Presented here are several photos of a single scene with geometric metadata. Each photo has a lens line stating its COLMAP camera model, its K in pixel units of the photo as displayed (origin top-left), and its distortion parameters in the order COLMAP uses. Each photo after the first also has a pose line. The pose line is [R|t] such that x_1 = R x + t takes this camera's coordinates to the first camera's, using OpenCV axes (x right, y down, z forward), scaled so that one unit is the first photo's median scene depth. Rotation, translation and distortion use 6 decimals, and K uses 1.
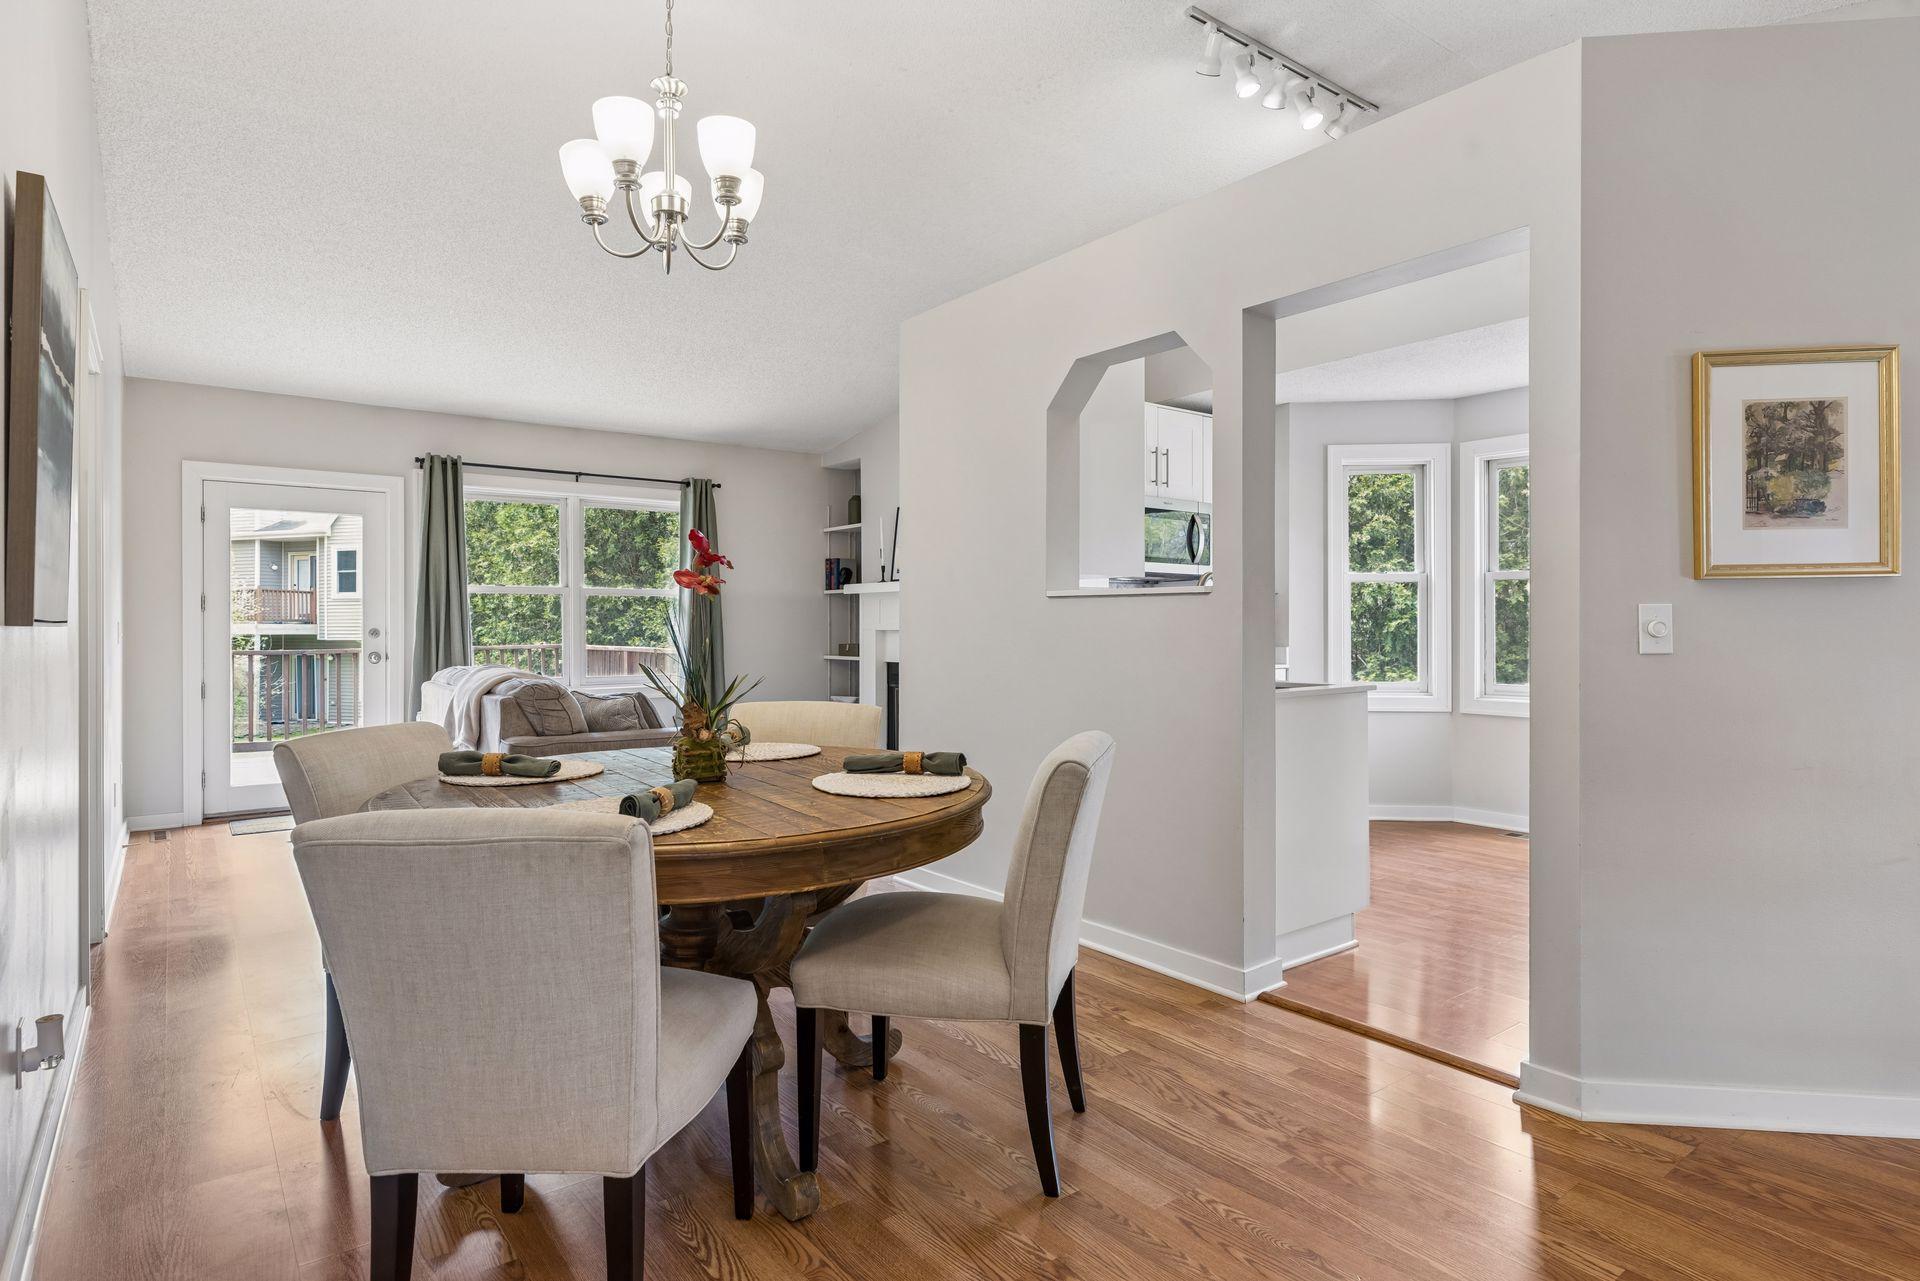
lens RADIAL K [[1022.7, 0, 958.4], [0, 1022.7, 626.2], [0, 0, 1]] dist [-0.002017, -0.001126]
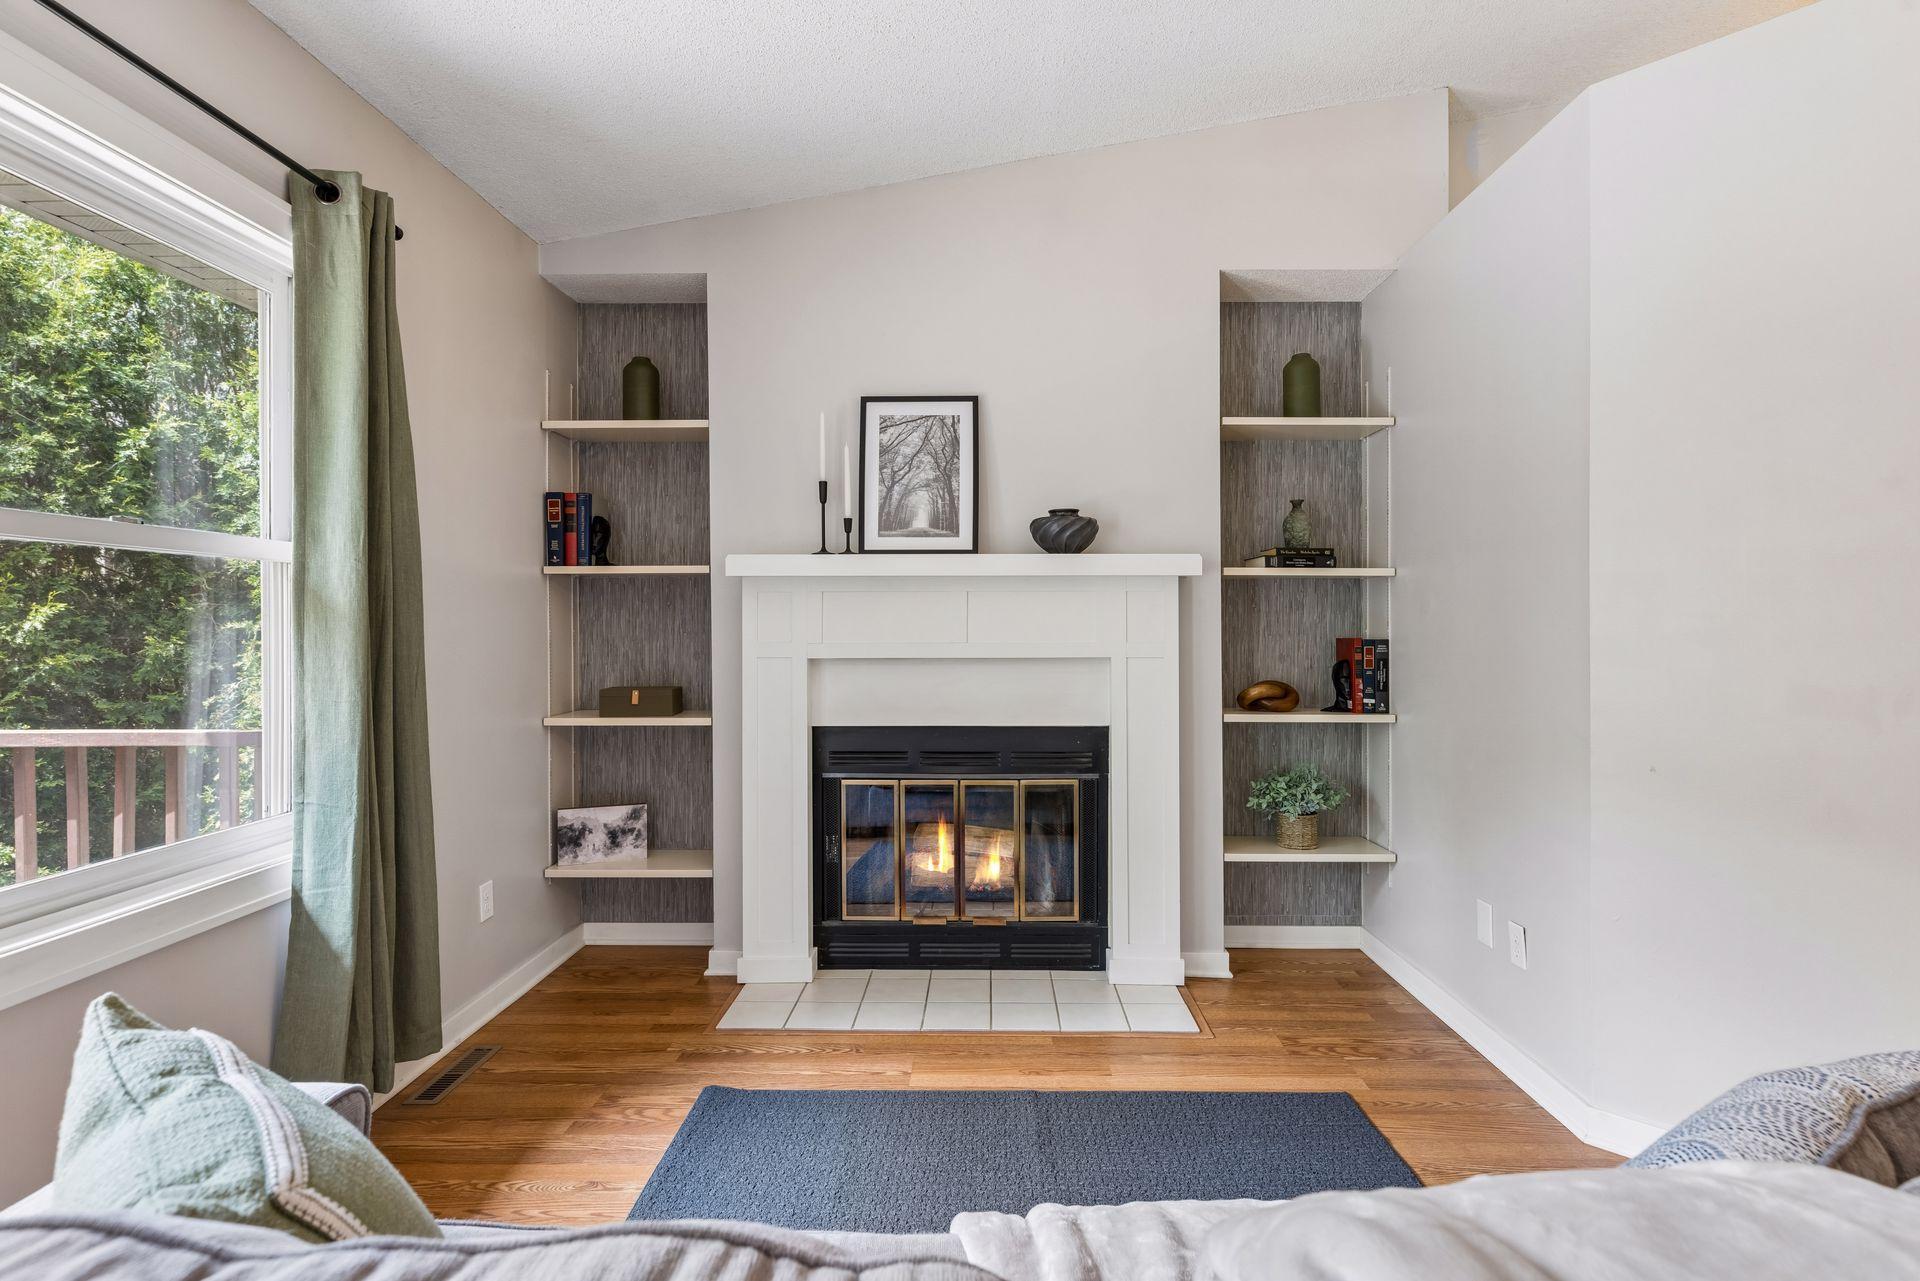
lens RADIAL K [[965.7, 0, 965.4], [0, 965.7, 631.5], [0, 0, 1]] dist [-0.000776, -0.000070]
pose [[0.623570, -0.006519, 0.781740, -0.367633], [0.002599, 0.999977, 0.006266, -0.010565], [-0.781763, -0.001876, 0.623573, 0.666962]]
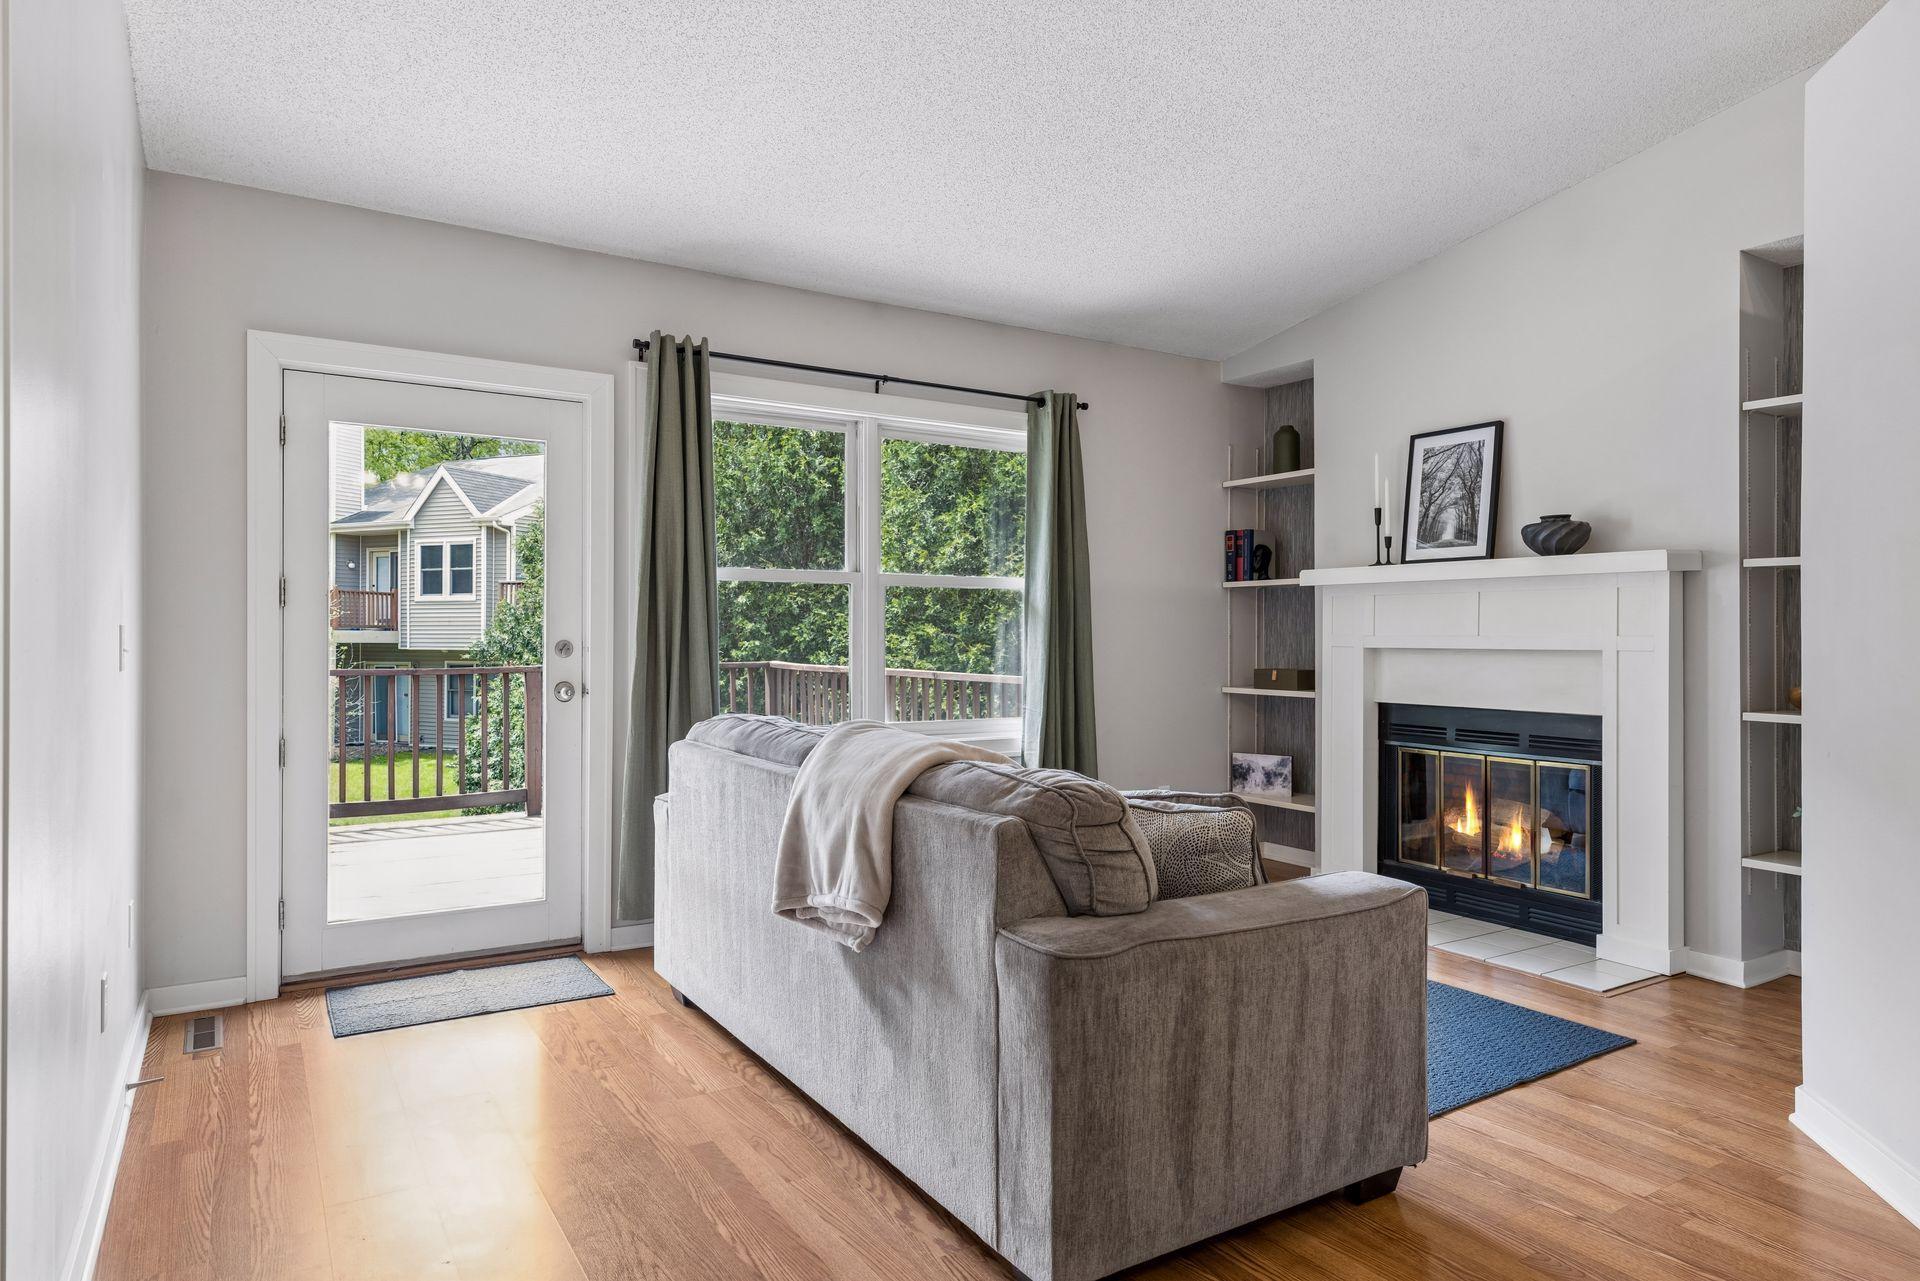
lens RADIAL K [[1140.7, 0, 960.0], [0, 1140.7, 640.5], [0, 0, 1]] dist [0.001507, 0.001663]
pose [[0.995499, 0.006346, -0.094558, -0.244904], [-0.006039, 0.999976, 0.003535, -0.001157], [0.094578, -0.002948, 0.995513, 0.325142]]
